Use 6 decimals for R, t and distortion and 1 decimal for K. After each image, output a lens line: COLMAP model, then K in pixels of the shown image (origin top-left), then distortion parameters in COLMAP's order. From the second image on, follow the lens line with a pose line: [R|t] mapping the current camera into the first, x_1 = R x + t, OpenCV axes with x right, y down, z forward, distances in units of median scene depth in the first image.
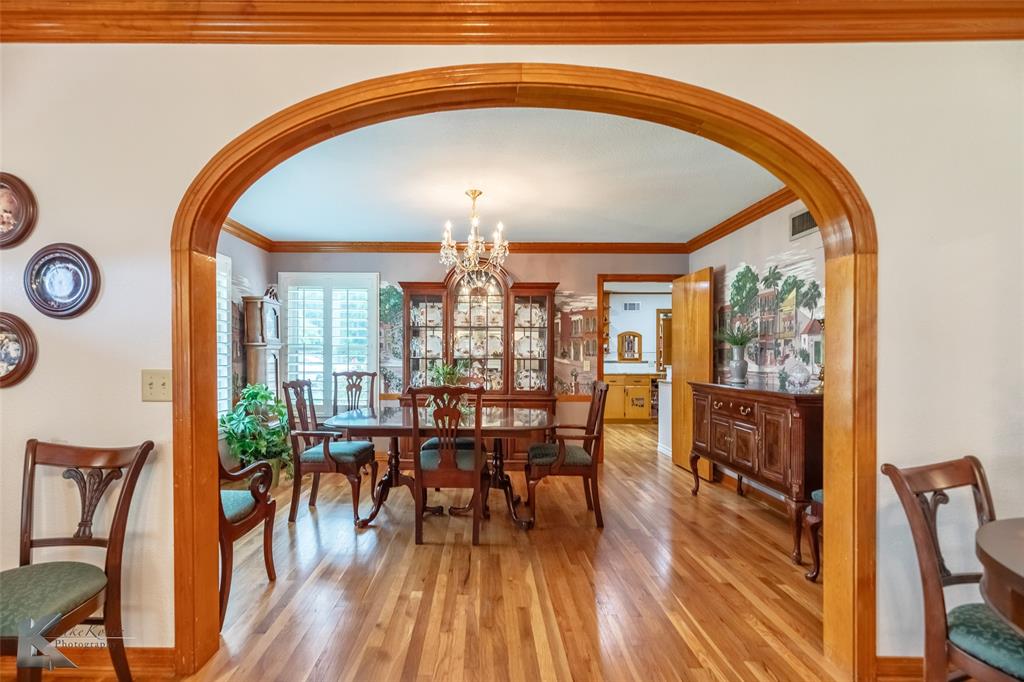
lens RADIAL K [[468.9, 0, 481.7], [0, 468.9, 360.8], [0, 0, 1]] dist [0.008733, 0.000061]
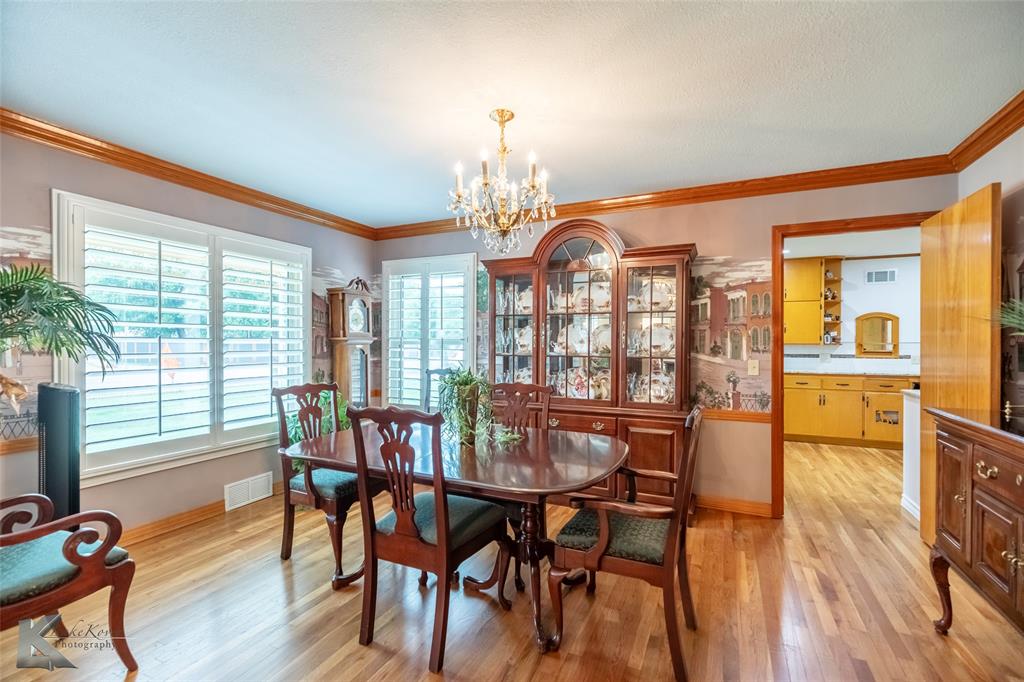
lens RADIAL K [[468.9, 0, 504.1], [0, 468.9, 347.1], [0, 0, 1]] dist [0.008733, 0.000061]
pose [[0.913052, -0.000064, -0.407843, 0.177477], [-0.001342, 0.999994, -0.003161, -0.015487], [0.407841, 0.003433, 0.913047, 0.262109]]
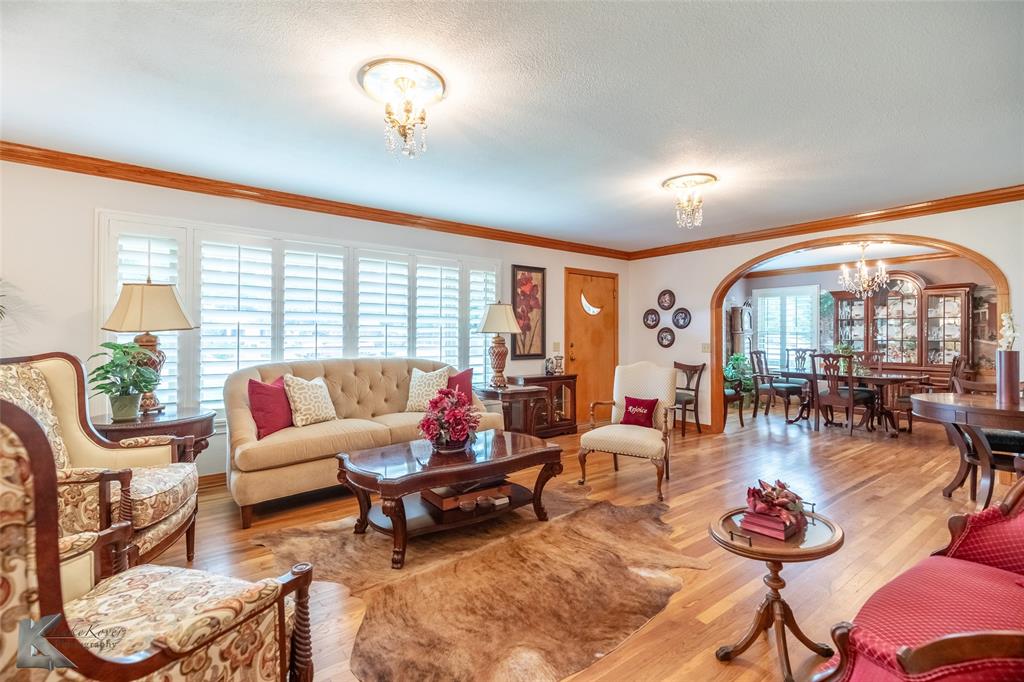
lens RADIAL K [[468.9, 0, 508.6], [0, 468.9, 332.0], [0, 0, 1]] dist [0.008733, 0.000061]
pose [[0.609502, -0.012582, -0.792685, 0.392281], [-0.007171, 0.999746, -0.021382, 0.008013], [0.792752, 0.018717, 0.609257, -0.763079]]
